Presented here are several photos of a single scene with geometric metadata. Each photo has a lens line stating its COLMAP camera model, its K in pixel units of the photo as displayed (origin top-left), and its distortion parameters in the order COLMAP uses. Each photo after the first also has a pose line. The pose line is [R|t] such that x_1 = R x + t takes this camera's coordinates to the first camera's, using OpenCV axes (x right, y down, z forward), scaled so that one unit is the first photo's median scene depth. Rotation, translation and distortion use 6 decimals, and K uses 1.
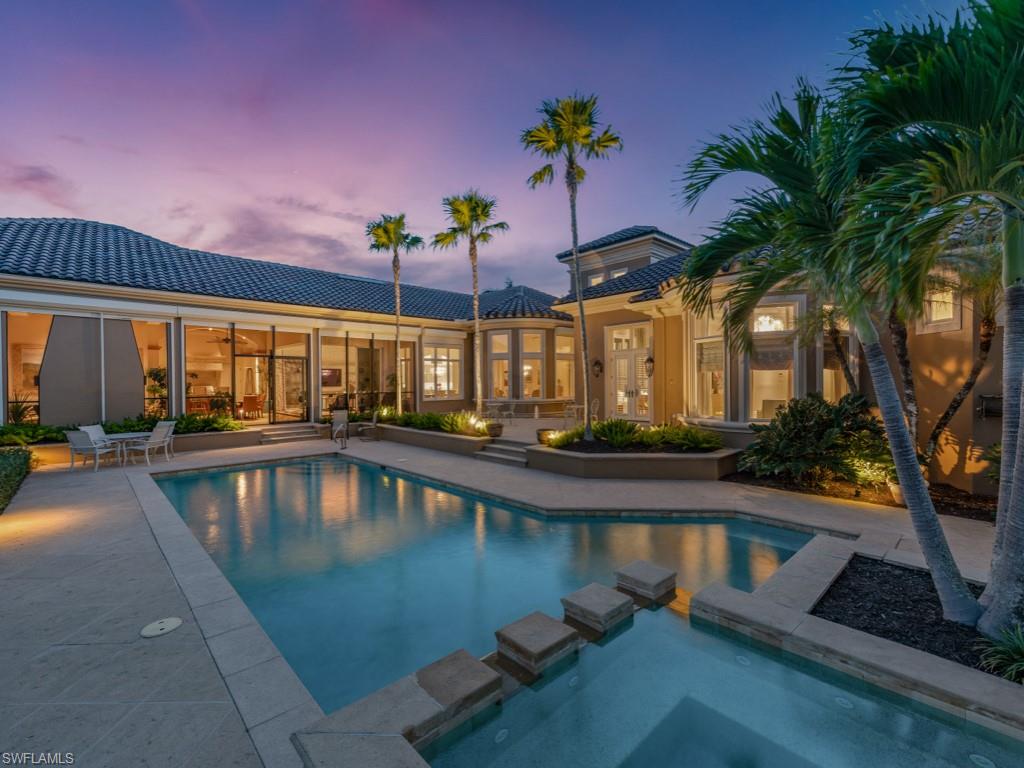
lens RADIAL K [[448.4, 0, 512.0], [0, 448.4, 384.0], [0, 0, 1]] dist [0.010883, 0.000001]
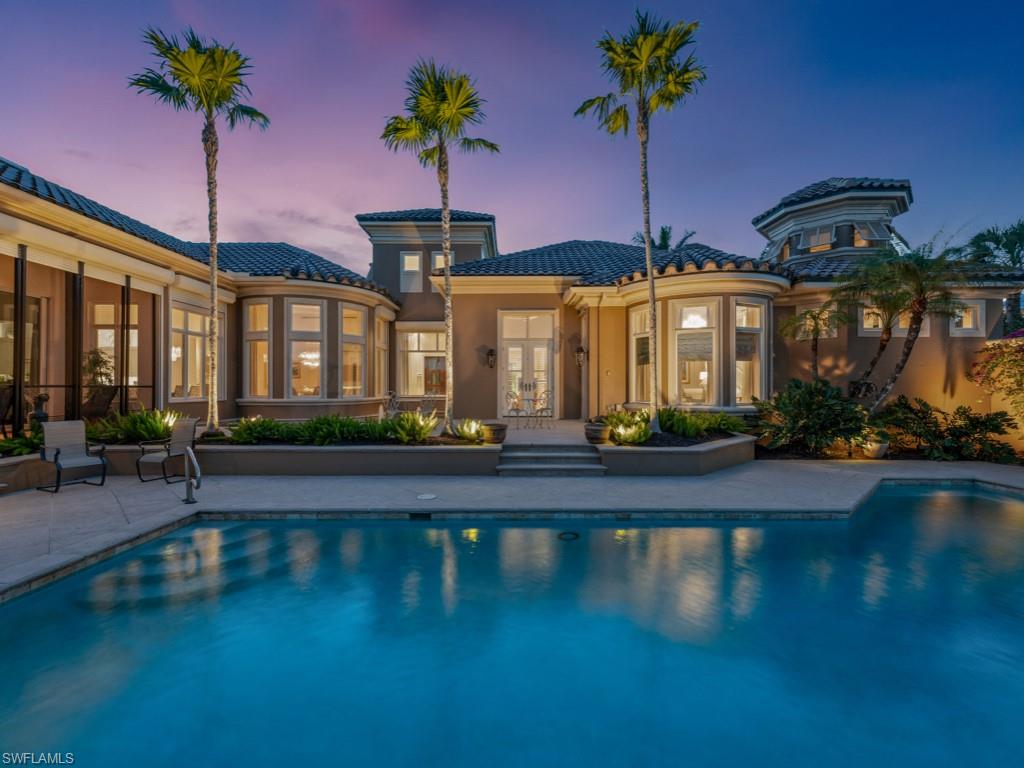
lens RADIAL K [[448.4, 0, 512.0], [0, 448.4, 384.0], [0, 0, 1]] dist [0.010883, 0.000001]
pose [[0.678400, 0.013663, 0.734566, -0.338234], [-0.001824, 0.999855, -0.016913, 0.024176], [-0.734691, 0.010134, 0.678326, 0.318098]]
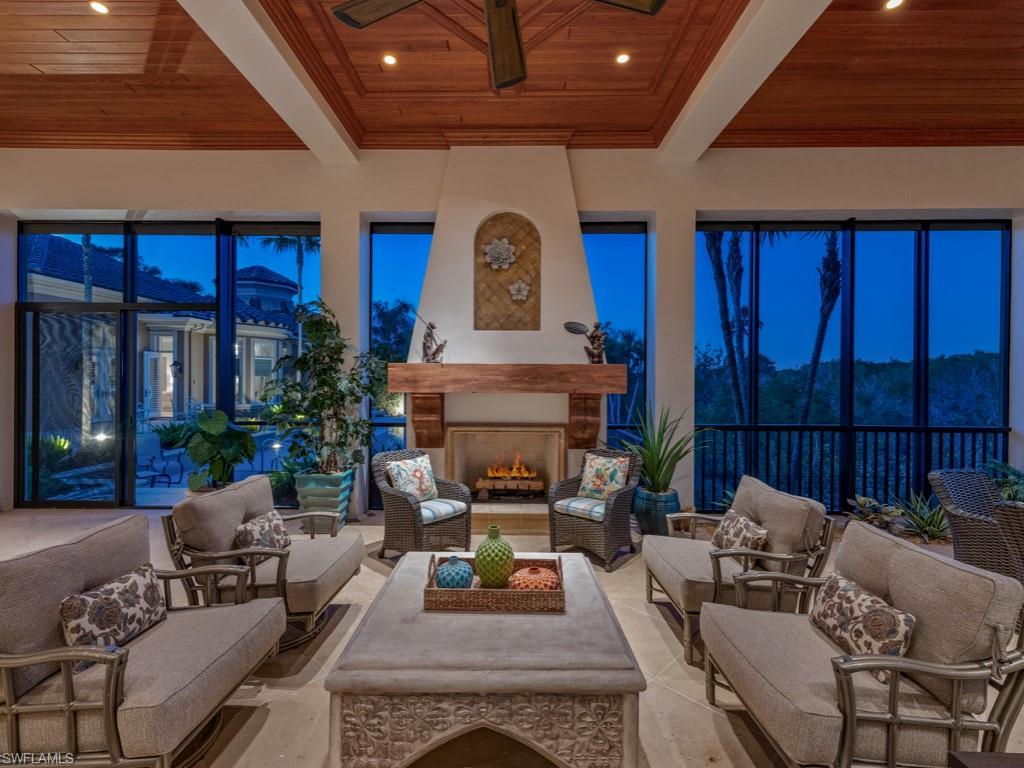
lens RADIAL K [[448.4, 0, 512.0], [0, 448.4, 384.0], [0, 0, 1]] dist [0.010883, 0.000001]
pose [[-0.728317, -0.003295, 0.685232, -0.820055], [0.000299, 0.999987, 0.005126, -0.003195], [-0.685240, 0.003938, -0.728307, 0.874410]]
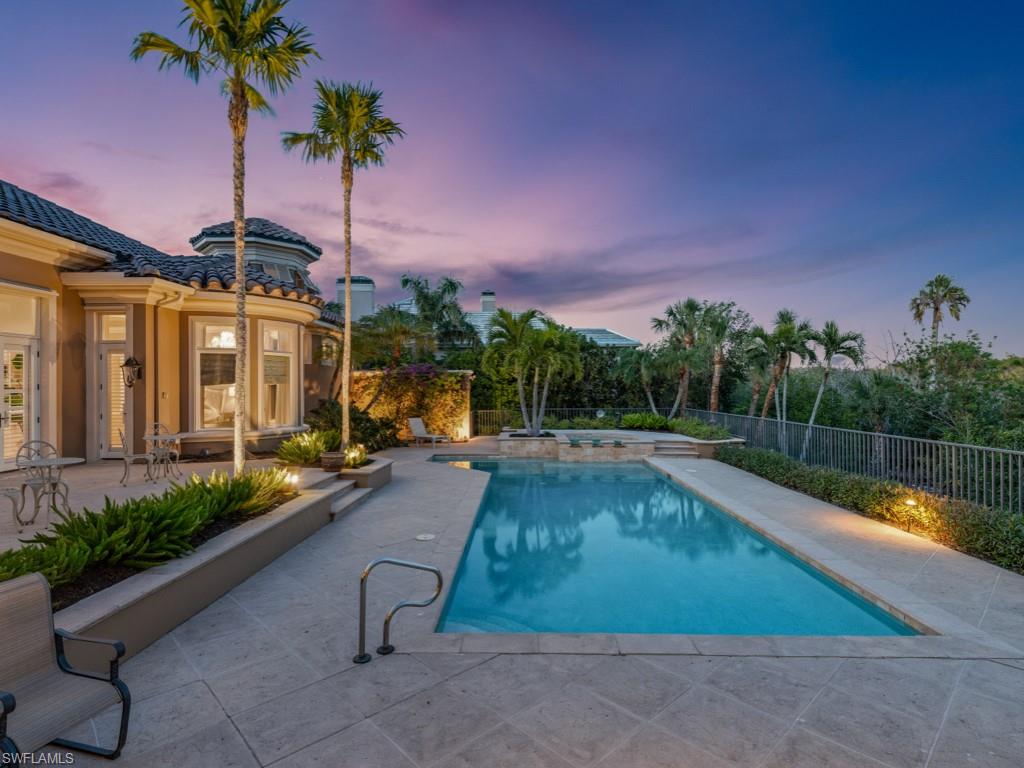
lens RADIAL K [[517.2, 0, 512.0], [0, 517.2, 384.0], [0, 0, 1]] dist [0.012597, -0.000650]
pose [[-0.712990, 0.017439, 0.700957, -0.443667], [0.015347, 0.999839, -0.009264, -0.004217], [-0.701006, 0.004153, -0.713143, 0.798573]]
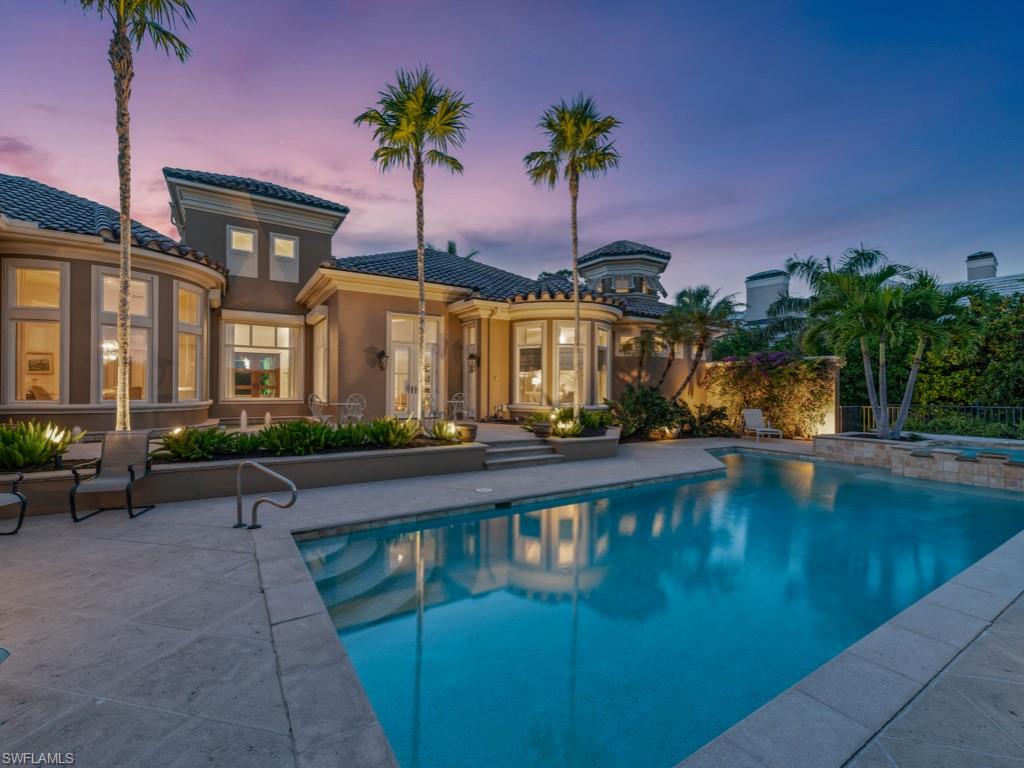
lens RADIAL K [[449.8, 0, 516.3], [0, 449.8, 385.4], [0, 0, 1]] dist [0.010484, -0.000664]
pose [[0.178236, 0.019026, 0.983804, -0.488375], [-0.002534, 0.999819, -0.018876, 0.023381], [-0.983984, 0.000871, 0.178252, 0.491695]]
